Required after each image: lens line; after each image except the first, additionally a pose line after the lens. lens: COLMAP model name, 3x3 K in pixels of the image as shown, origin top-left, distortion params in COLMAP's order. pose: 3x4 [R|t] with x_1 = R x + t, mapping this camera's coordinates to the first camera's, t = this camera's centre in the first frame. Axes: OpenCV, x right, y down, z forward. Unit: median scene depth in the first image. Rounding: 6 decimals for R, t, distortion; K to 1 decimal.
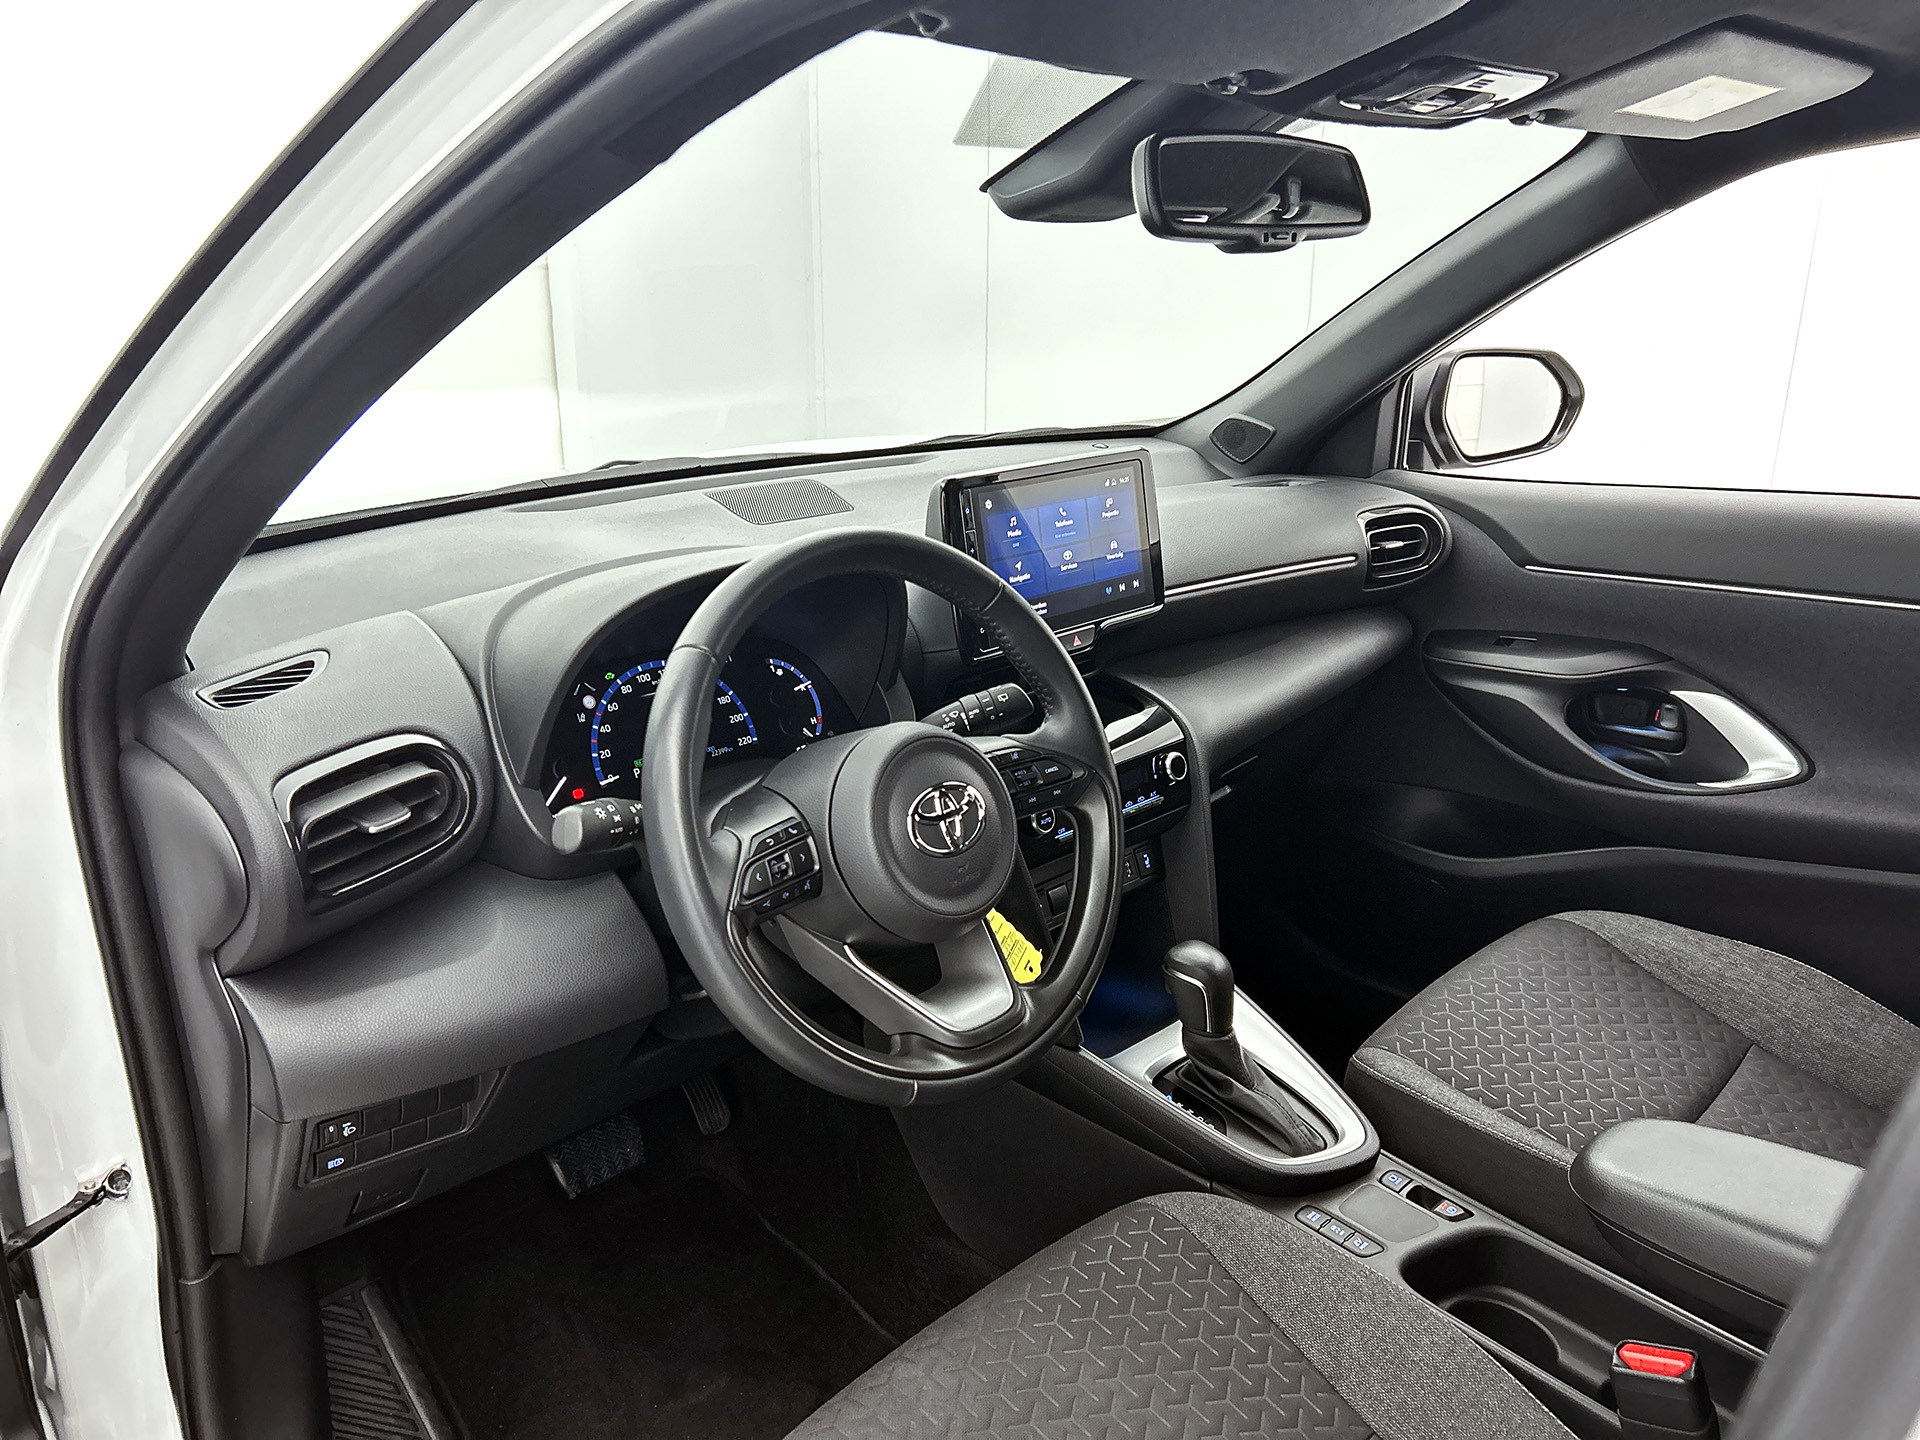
lens RADIAL K [[1436.4, 0, 960.0], [0, 1436.4, 720.0], [0, 0, 1]] dist [0.118855, -0.251827]
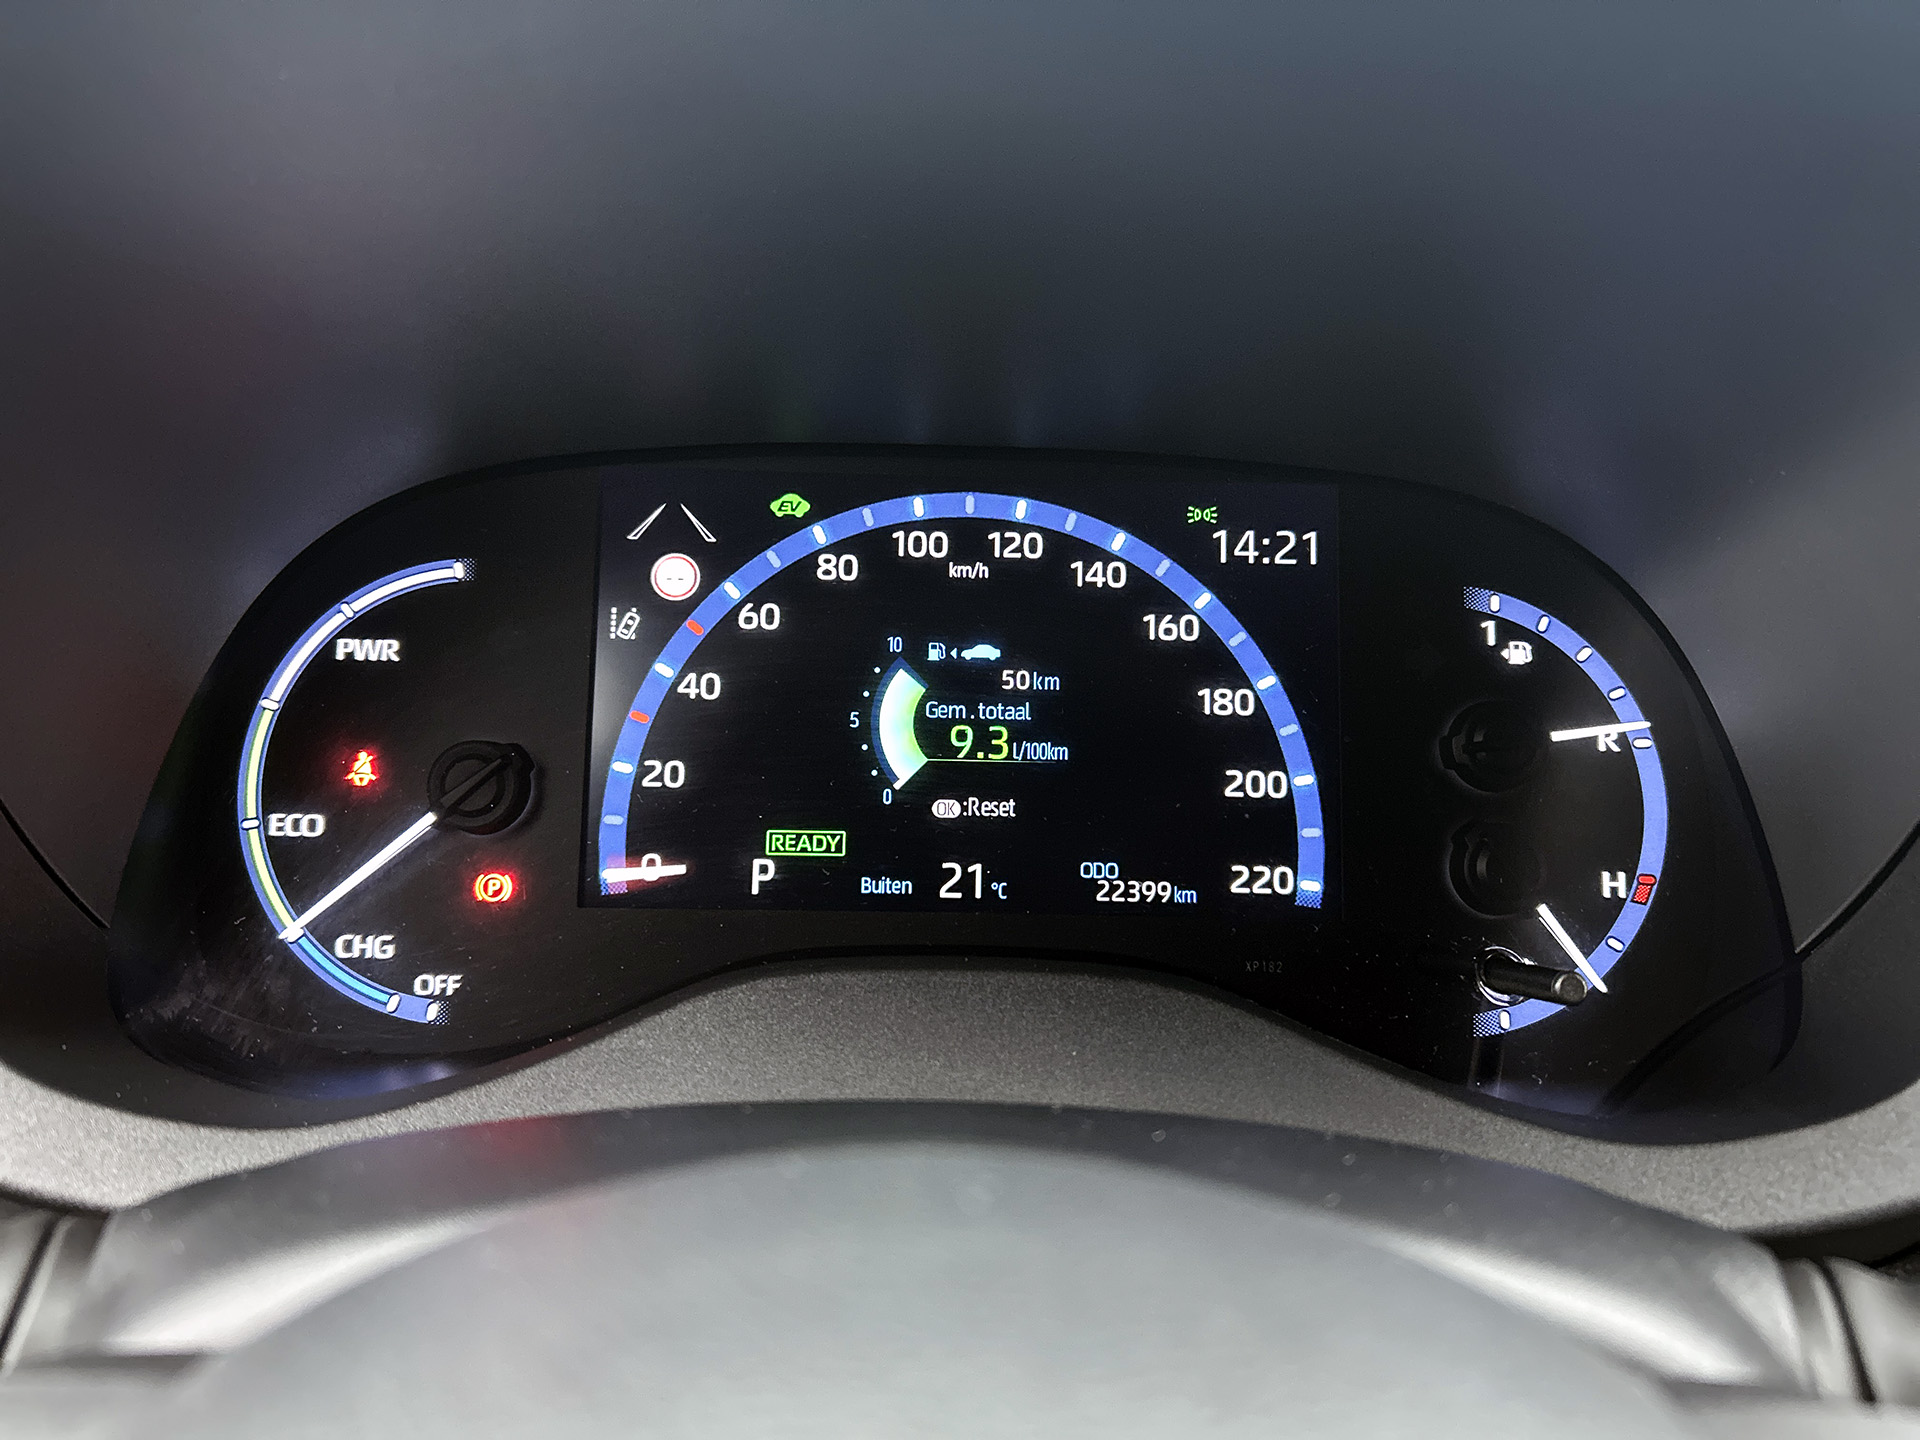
lens RADIAL K [[1459.2, 0, 984.7], [0, 1459.2, 707.8], [0, 0, 1]] dist [0.070150, -0.095189]
pose [[0.712344, 0.242642, -0.658552, -0.020693], [-0.241349, 0.965798, 0.094783, -0.024089], [0.659027, 0.091423, 0.746542, 0.691423]]
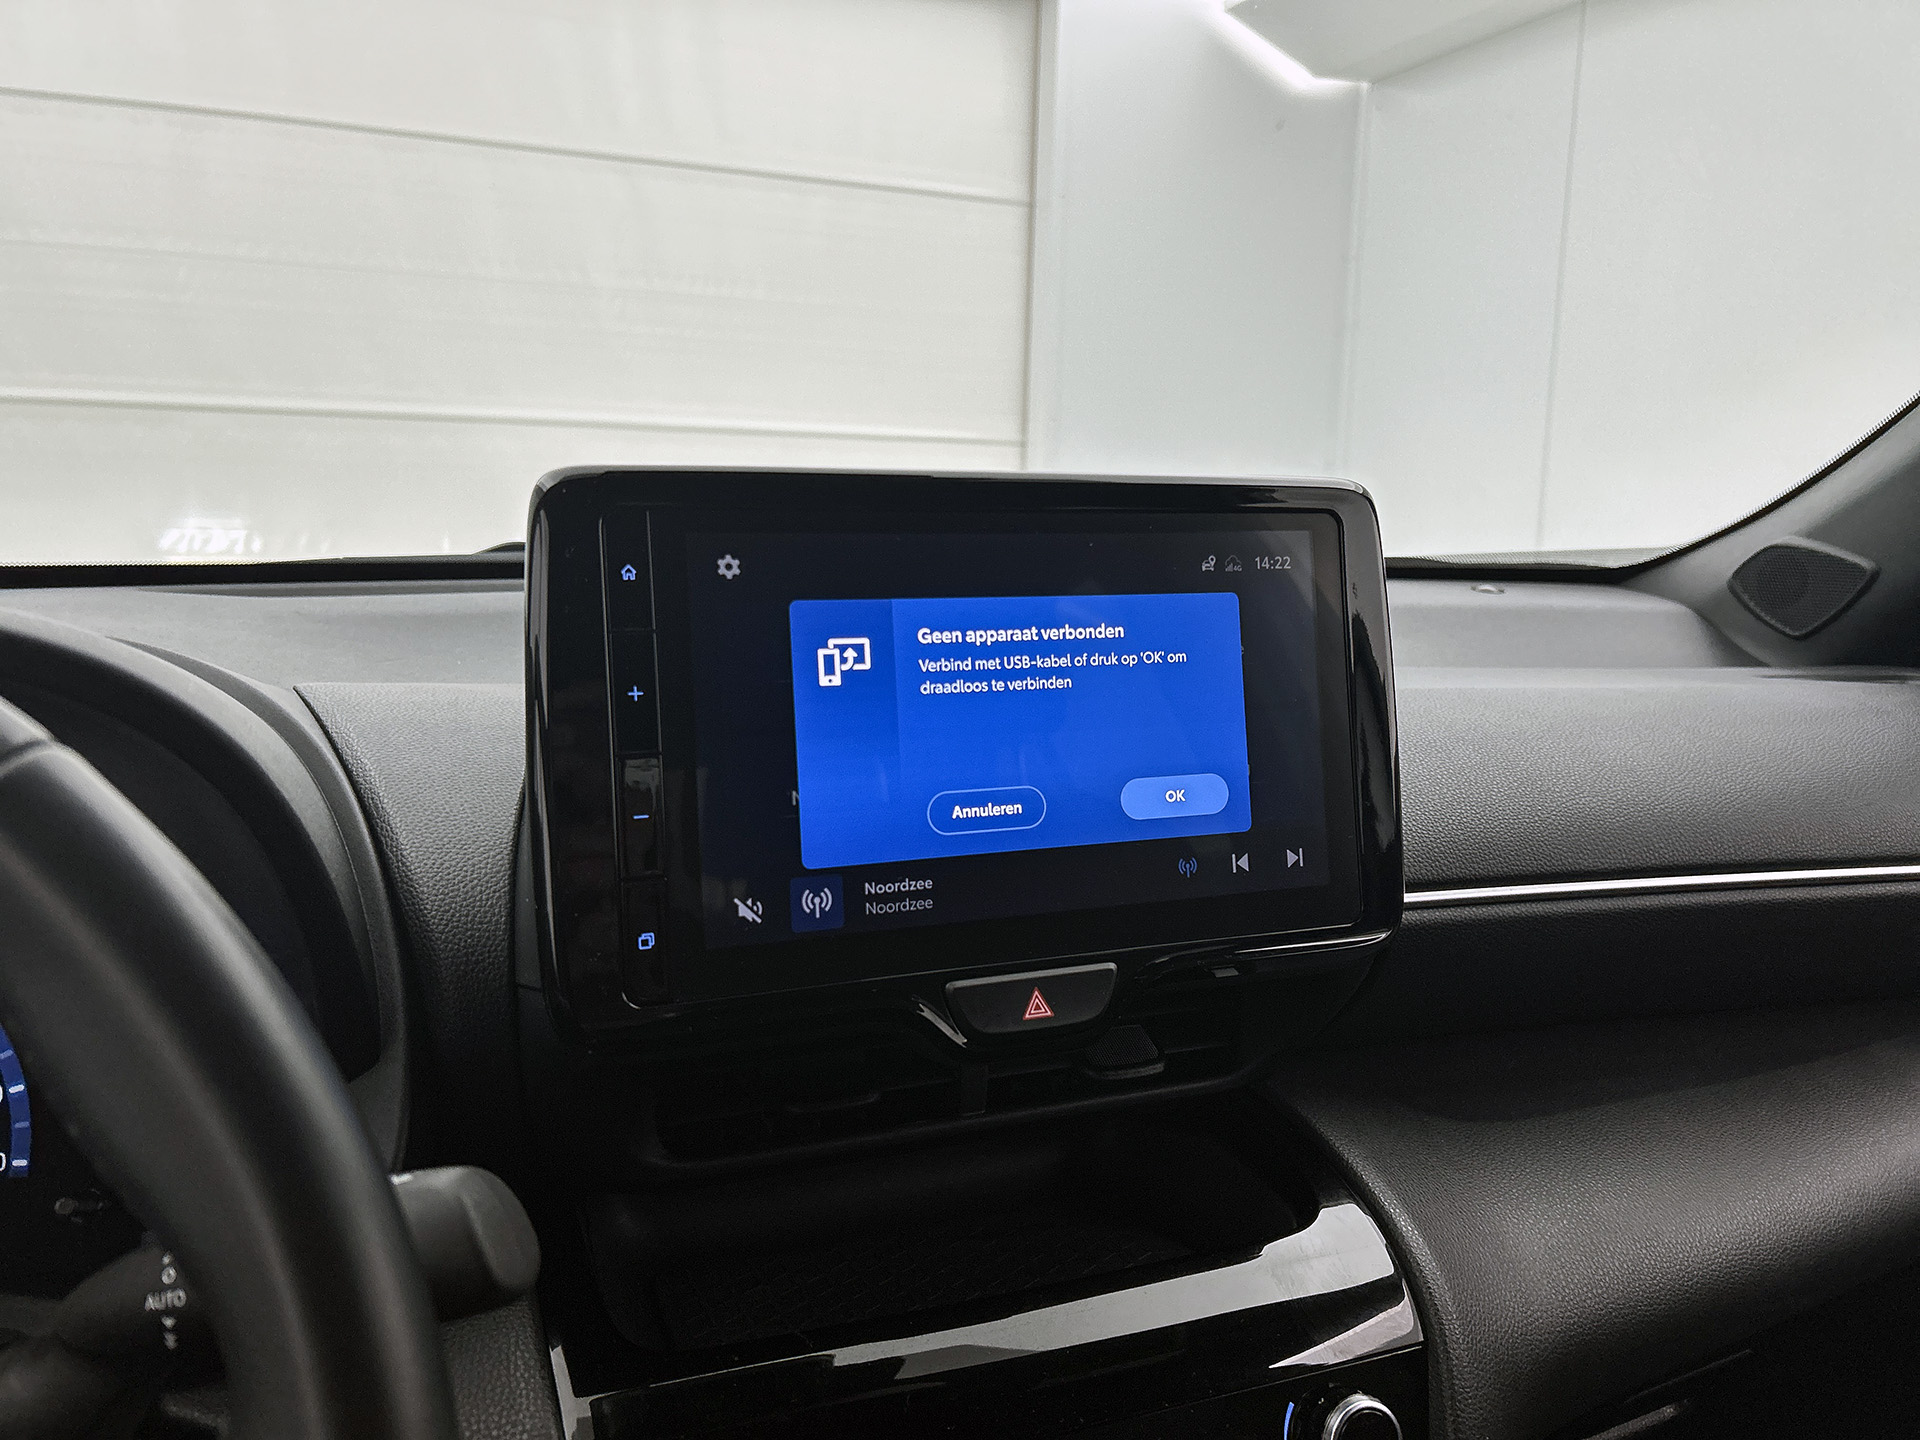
lens RADIAL K [[1459.2, 0, 984.7], [0, 1459.2, 707.8], [0, 0, 1]] dist [0.070150, -0.095189]
pose [[0.923005, 0.076922, -0.377021, 0.187192], [-0.138763, 0.980426, -0.139680, -0.071560], [0.358896, 0.181242, 0.915612, 0.654538]]
